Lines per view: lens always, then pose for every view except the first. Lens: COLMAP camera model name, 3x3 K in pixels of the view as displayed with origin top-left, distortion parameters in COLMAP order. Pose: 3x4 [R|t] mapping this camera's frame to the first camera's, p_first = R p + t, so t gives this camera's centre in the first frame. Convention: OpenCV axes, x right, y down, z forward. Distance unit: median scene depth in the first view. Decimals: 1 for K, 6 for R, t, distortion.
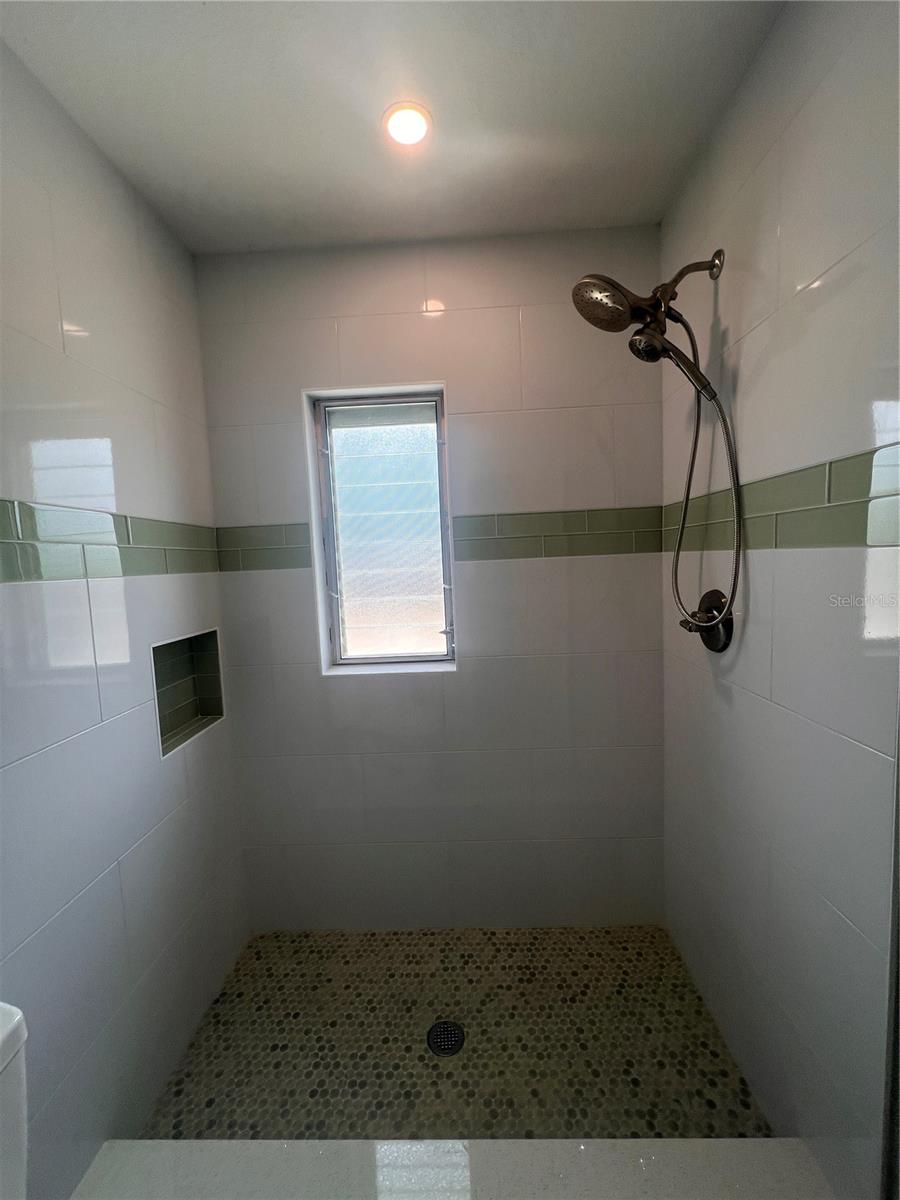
lens RADIAL K [[480.3, 0, 451.4], [0, 480.3, 599.6], [0, 0, 1]] dist [-0.002444, 0.001241]
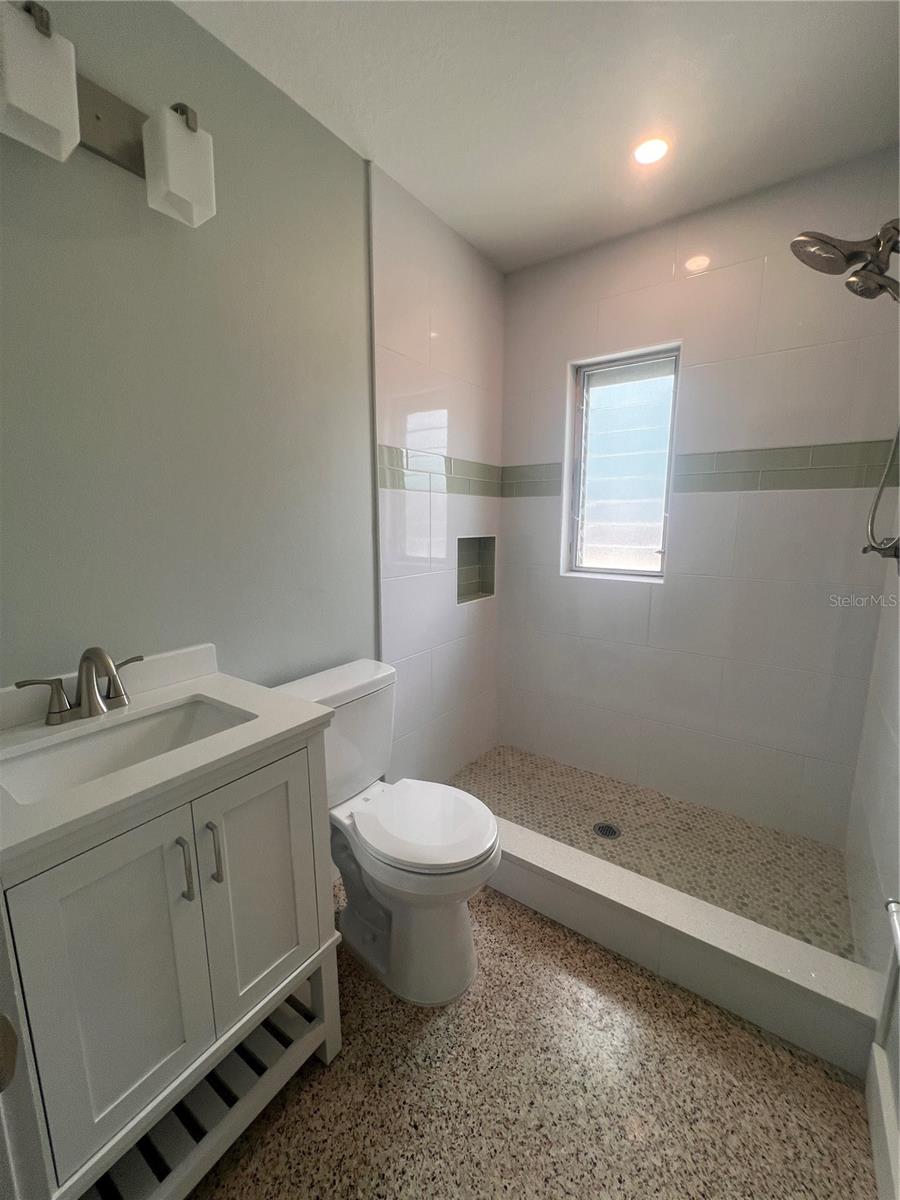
lens RADIAL K [[480.3, 0, 453.7], [0, 480.3, 601.3], [0, 0, 1]] dist [-0.002444, 0.001241]
pose [[0.830695, 0.138542, -0.539214, 0.239673], [-0.084533, 0.988700, 0.123801, 0.088598], [0.550273, -0.057259, 0.833019, -0.333297]]
